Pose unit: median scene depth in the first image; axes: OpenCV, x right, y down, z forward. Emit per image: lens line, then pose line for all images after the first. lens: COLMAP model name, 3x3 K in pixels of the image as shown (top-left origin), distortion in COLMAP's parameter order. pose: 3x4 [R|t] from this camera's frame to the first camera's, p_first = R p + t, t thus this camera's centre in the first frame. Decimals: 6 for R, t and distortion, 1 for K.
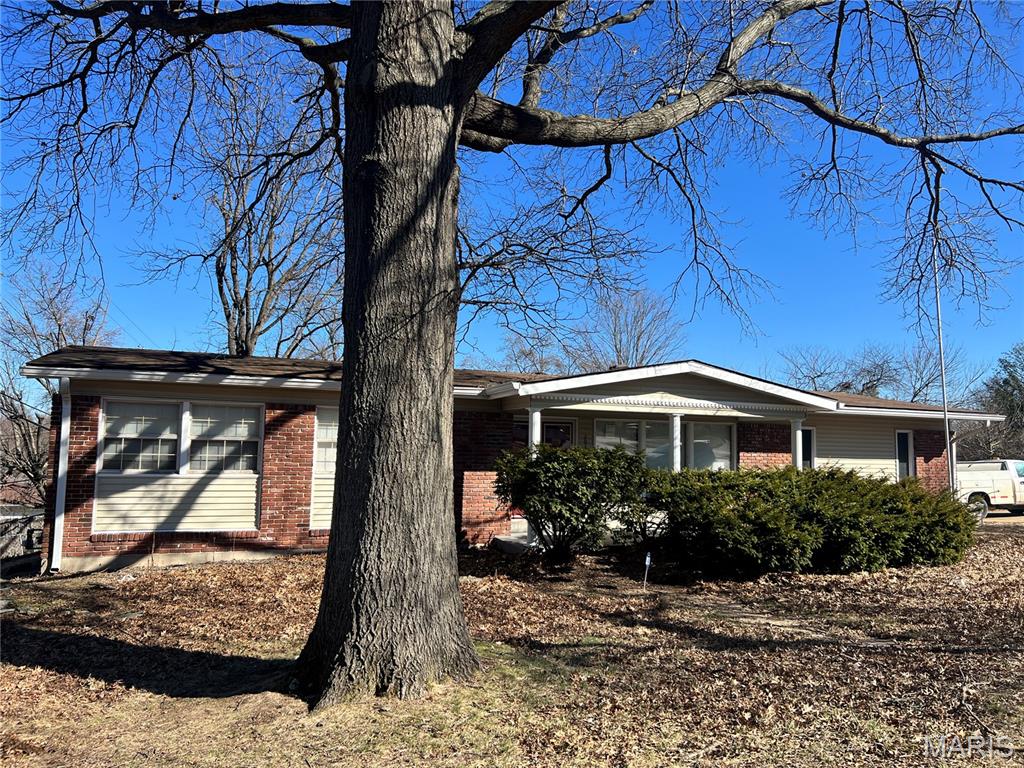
lens RADIAL K [[772.0, 0, 512.0], [0, 772.0, 384.0], [0, 0, 1]] dist [0.033174, -0.000106]
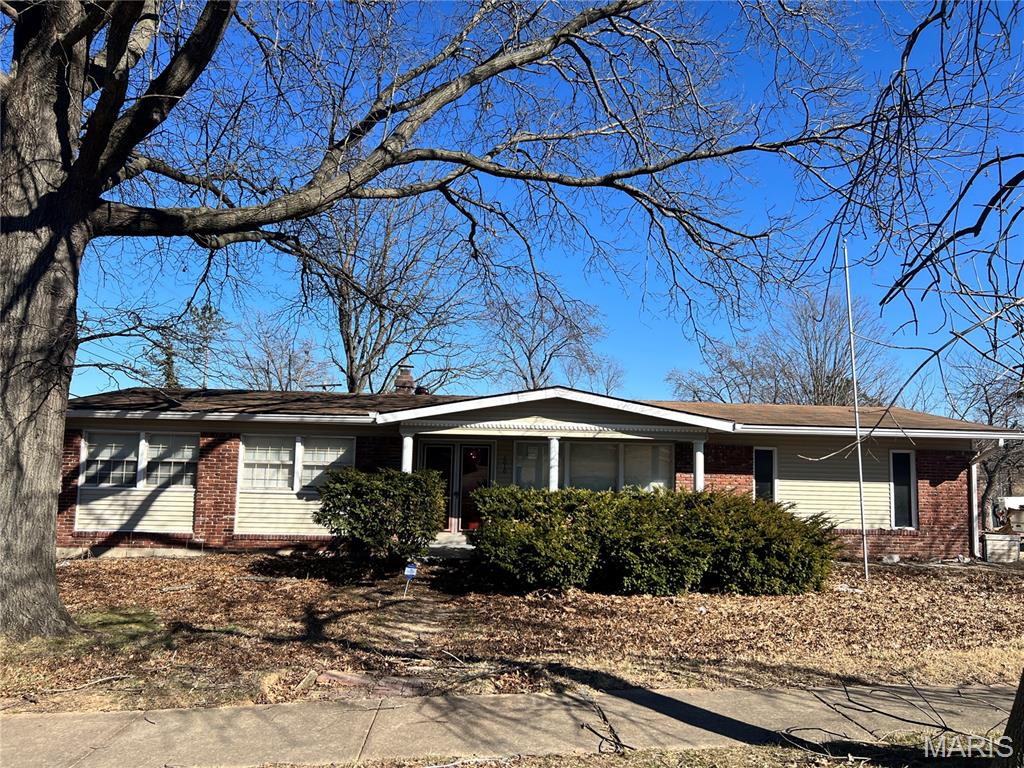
lens RADIAL K [[772.0, 0, 512.0], [0, 772.0, 384.0], [0, 0, 1]] dist [0.033174, -0.000106]
pose [[0.934804, -0.031237, -0.353789, 0.615116], [0.025242, 0.999449, -0.021550, -0.013970], [0.354267, 0.011215, 0.935077, -0.005506]]
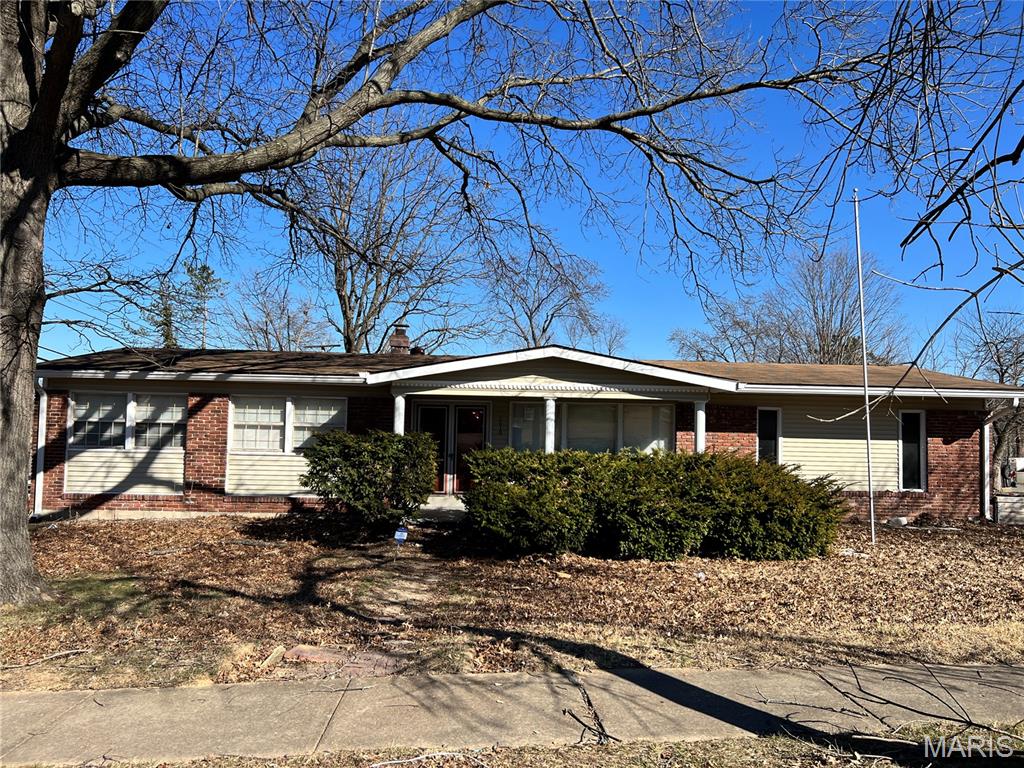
lens RADIAL K [[768.3, 0, 506.3], [0, 768.3, 376.2], [0, 0, 1]] dist [0.034205, -0.006733]
pose [[0.929980, -0.019099, -0.367114, 0.612853], [0.027781, 0.999445, 0.018379, -0.010553], [0.366559, -0.027291, 0.929994, 0.041206]]
